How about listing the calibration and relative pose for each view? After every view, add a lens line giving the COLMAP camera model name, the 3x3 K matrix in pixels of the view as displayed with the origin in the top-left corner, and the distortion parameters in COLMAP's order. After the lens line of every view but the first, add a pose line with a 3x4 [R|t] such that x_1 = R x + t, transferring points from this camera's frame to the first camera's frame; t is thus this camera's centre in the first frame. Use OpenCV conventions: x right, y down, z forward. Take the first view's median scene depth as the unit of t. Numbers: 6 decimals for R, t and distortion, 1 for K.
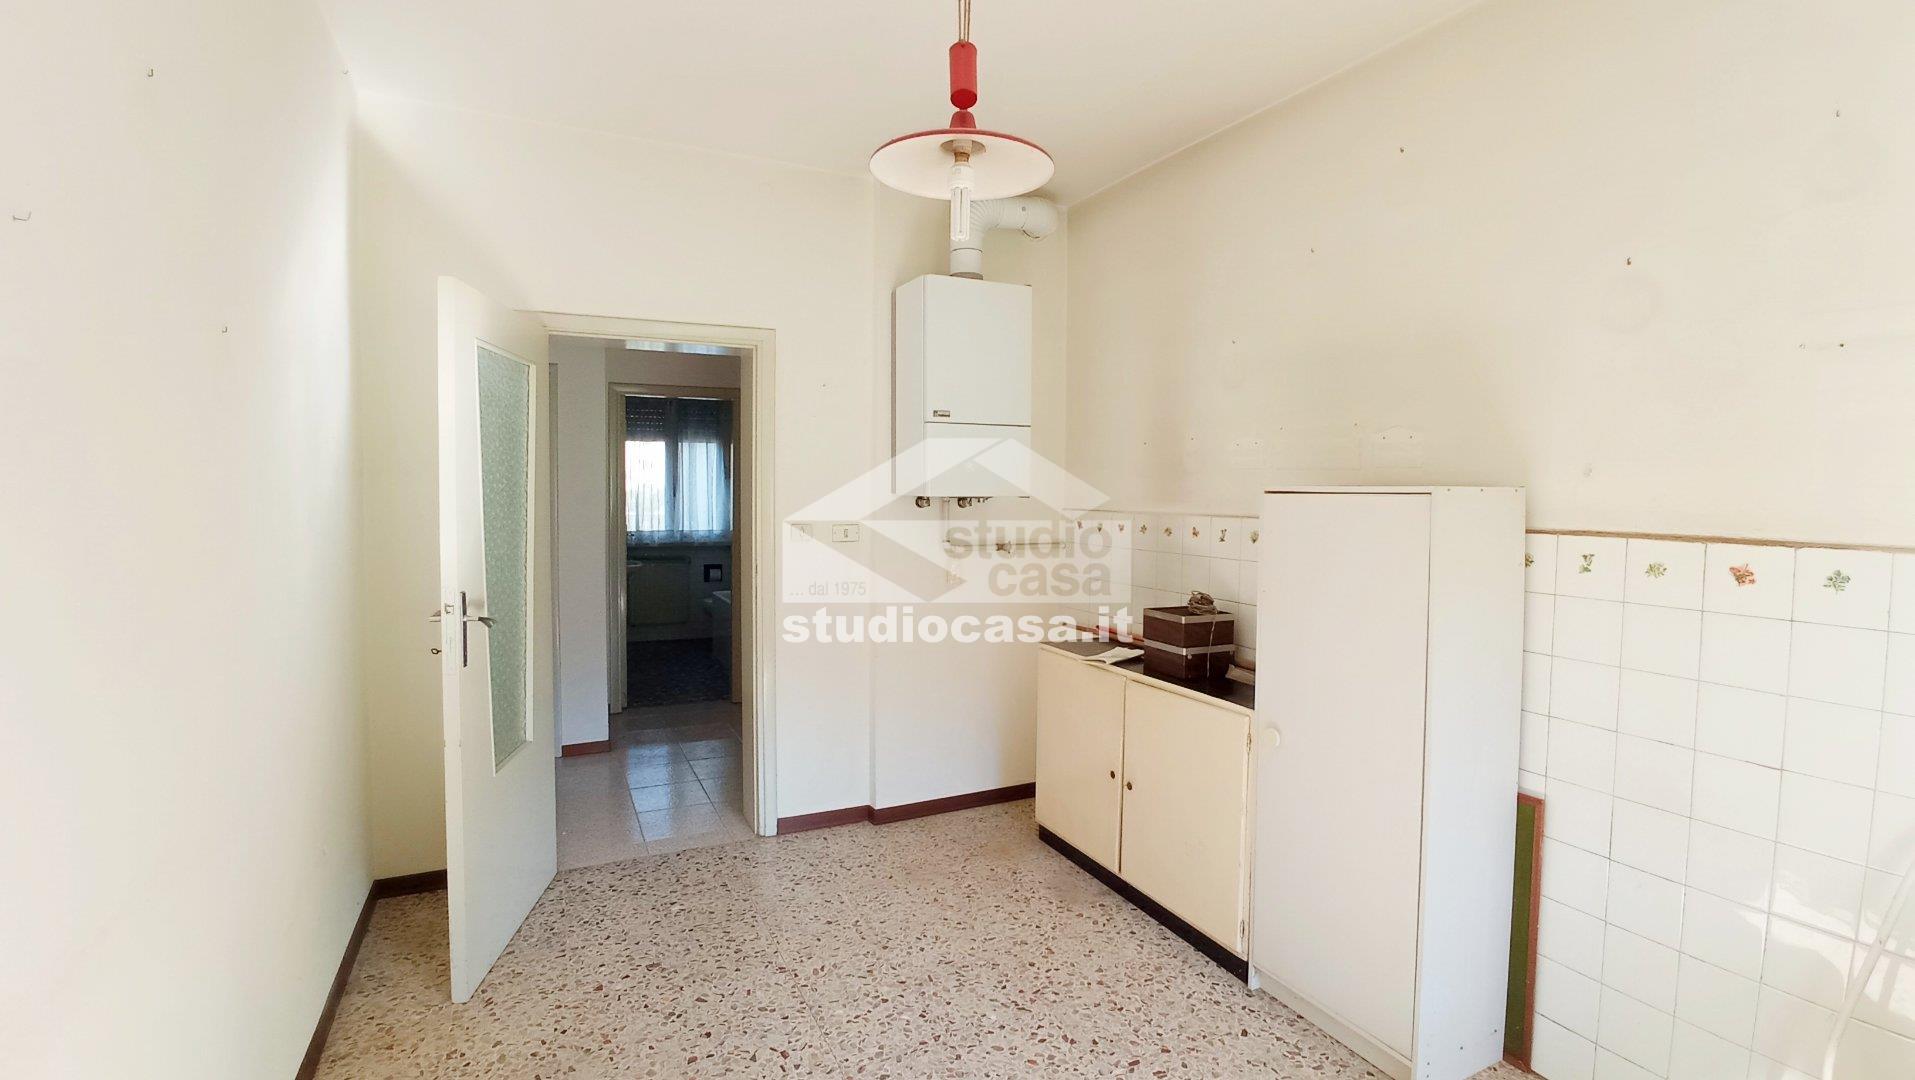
lens RADIAL K [[851.0, 0, 959.2], [0, 851.0, 536.7], [0, 0, 1]] dist [-0.028016, -0.004066]
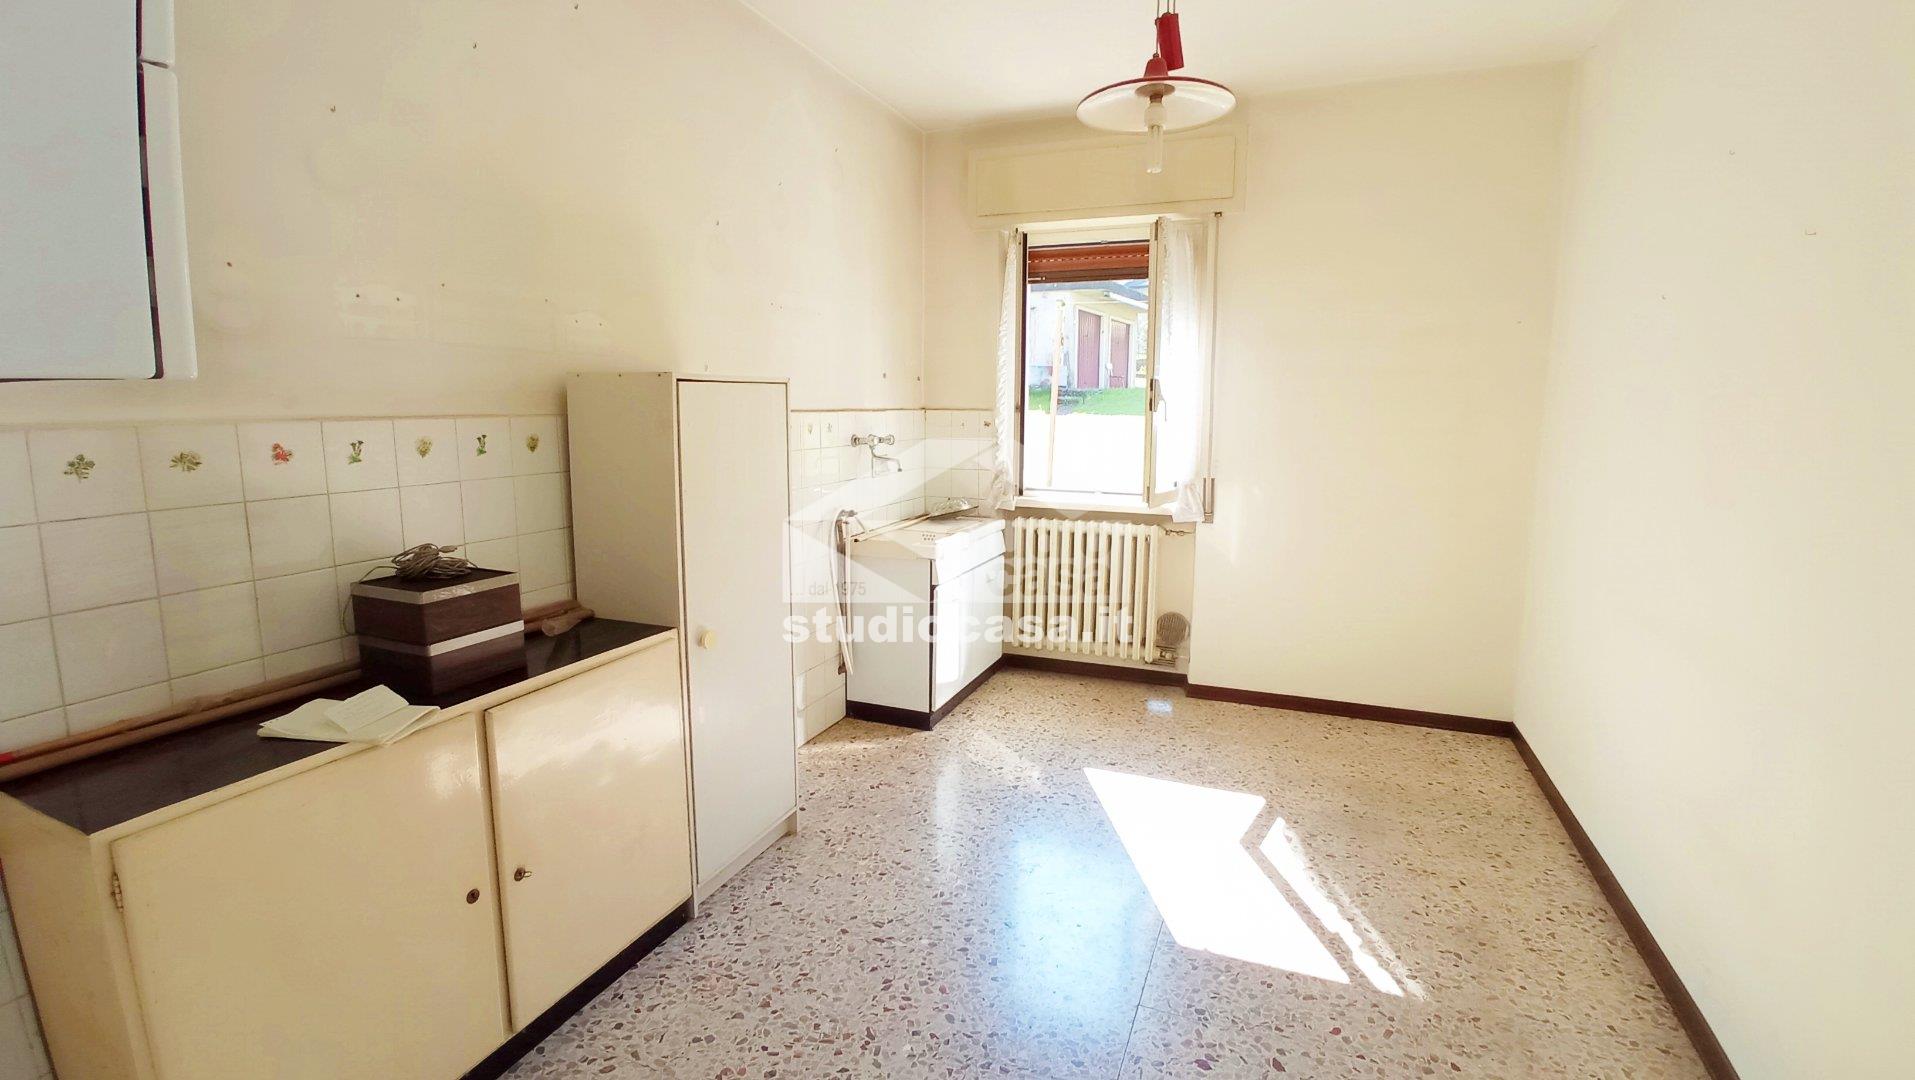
lens RADIAL K [[851.0, 0, 979.1], [0, 851.0, 513.3], [0, 0, 1]] dist [-0.028016, -0.004066]
pose [[-0.675852, -0.121842, 0.726897, -0.452848], [0.017828, 0.983250, 0.181388, -0.063694], [-0.736822, 0.135550, -0.662359, 1.214836]]
